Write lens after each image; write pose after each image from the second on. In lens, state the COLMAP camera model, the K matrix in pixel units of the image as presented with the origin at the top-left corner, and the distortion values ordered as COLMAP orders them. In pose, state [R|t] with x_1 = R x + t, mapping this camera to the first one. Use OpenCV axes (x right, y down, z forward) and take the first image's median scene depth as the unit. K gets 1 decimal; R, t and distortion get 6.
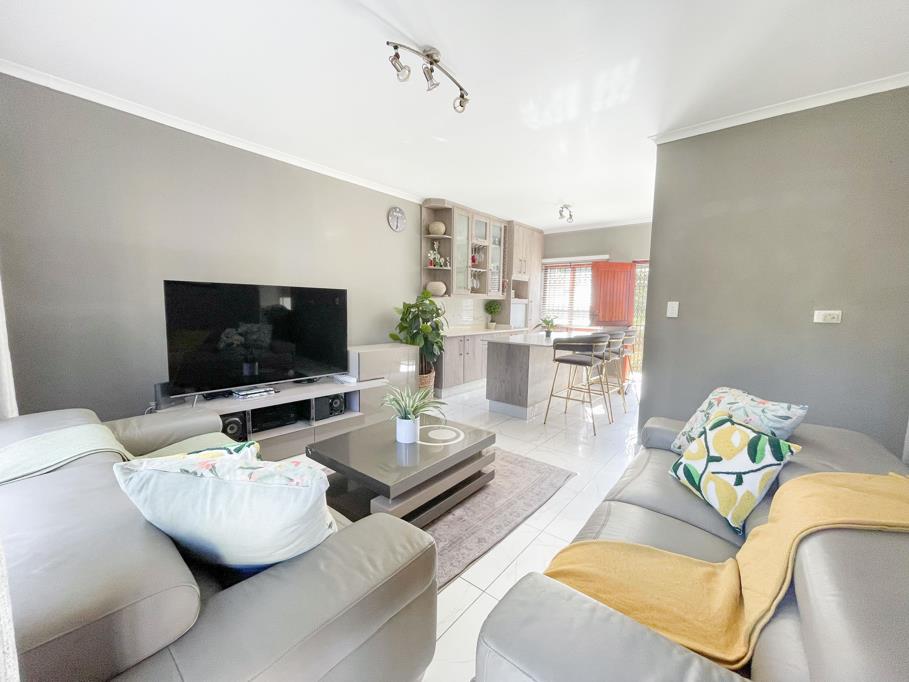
lens RADIAL K [[362.8, 0, 448.5], [0, 362.8, 338.0], [0, 0, 1]] dist [-0.000511, -0.000111]
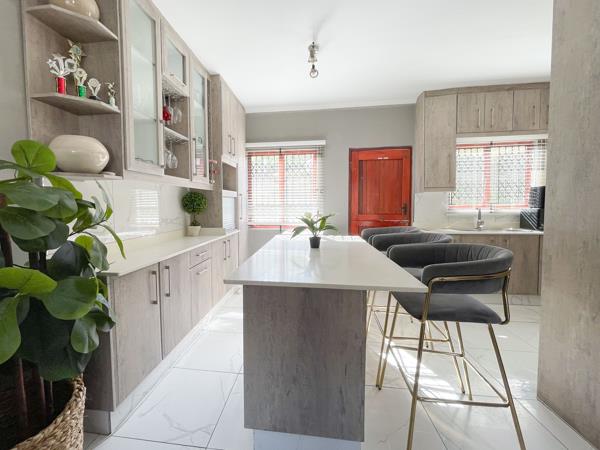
lens RADIAL K [[265.2, 0, 274.9], [0, 265.2, 218.4], [0, 0, 1]] dist [0.000720, 0.000163]
pose [[0.848239, -0.045730, 0.527636, -0.008936], [0.065277, 0.997696, -0.018471, -0.043423], [-0.525575, 0.050110, 0.849270, 0.597646]]
